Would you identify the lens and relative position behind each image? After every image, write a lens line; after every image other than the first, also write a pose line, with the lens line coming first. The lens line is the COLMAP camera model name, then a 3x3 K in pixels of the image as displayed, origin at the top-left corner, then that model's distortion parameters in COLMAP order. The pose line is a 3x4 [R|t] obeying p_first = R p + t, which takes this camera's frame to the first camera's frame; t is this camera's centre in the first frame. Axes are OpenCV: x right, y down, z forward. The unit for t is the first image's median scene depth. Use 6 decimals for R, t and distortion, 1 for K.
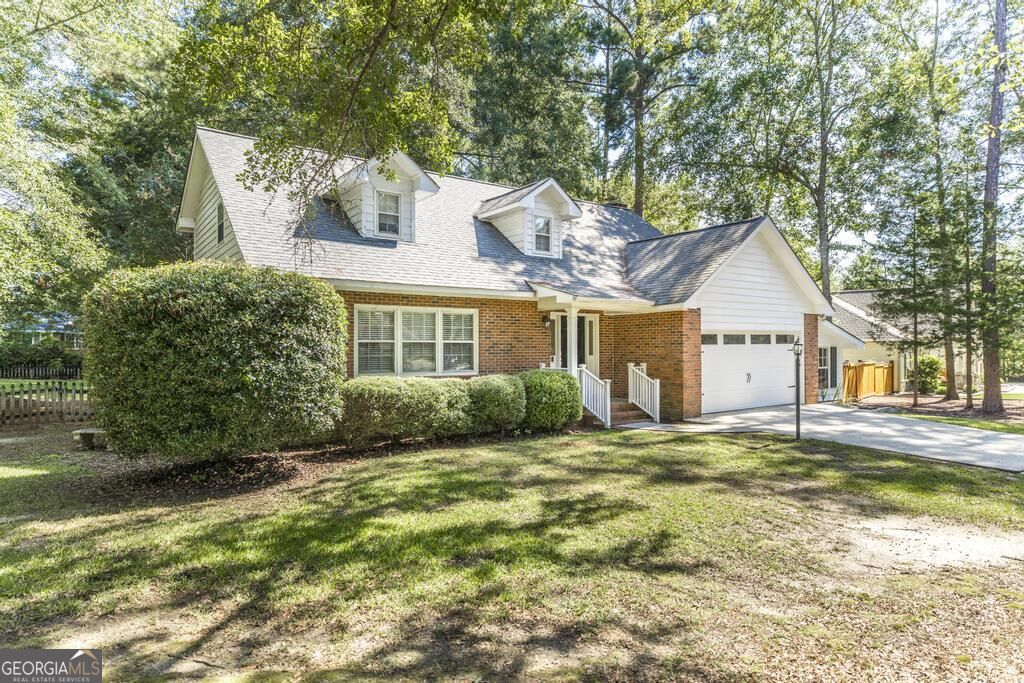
lens RADIAL K [[589.2, 0, 512.0], [0, 589.2, 341.5], [0, 0, 1]] dist [-0.001767, 0.000015]
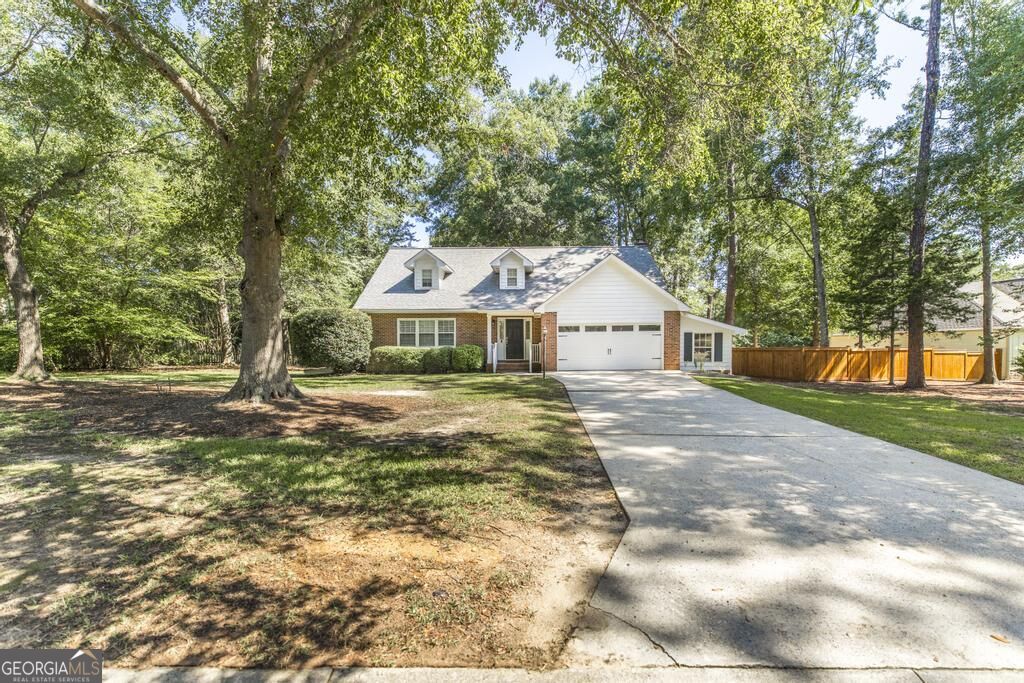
lens RADIAL K [[441.8, 0, 512.0], [0, 441.8, 341.5], [0, 0, 1]] dist [-0.000982, -0.000029]
pose [[0.814748, -0.010346, -0.579722, 1.012258], [0.009978, 0.999943, -0.003821, 0.039452], [0.579729, -0.002671, 0.814805, -0.207712]]
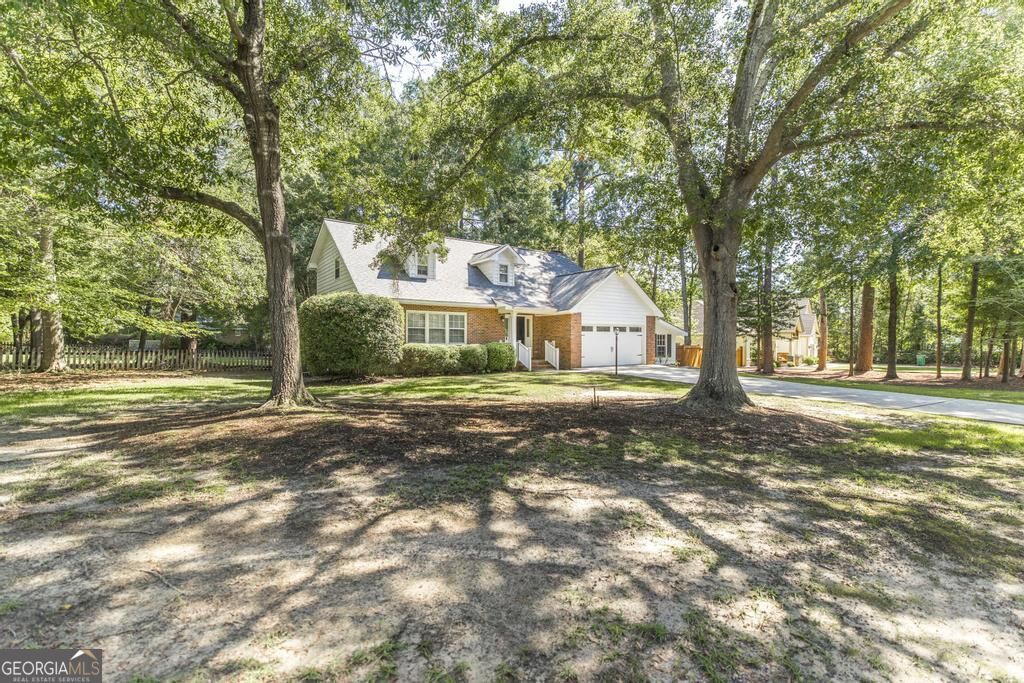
lens RADIAL K [[445.3, 0, 512.0], [0, 445.3, 341.5], [0, 0, 1]] dist [0.001218, 0.000079]
pose [[0.999942, 0.002956, -0.010335, 0.105967], [-0.002883, 0.999971, 0.007017, 0.030358], [0.010355, -0.006987, 0.999922, -0.490064]]
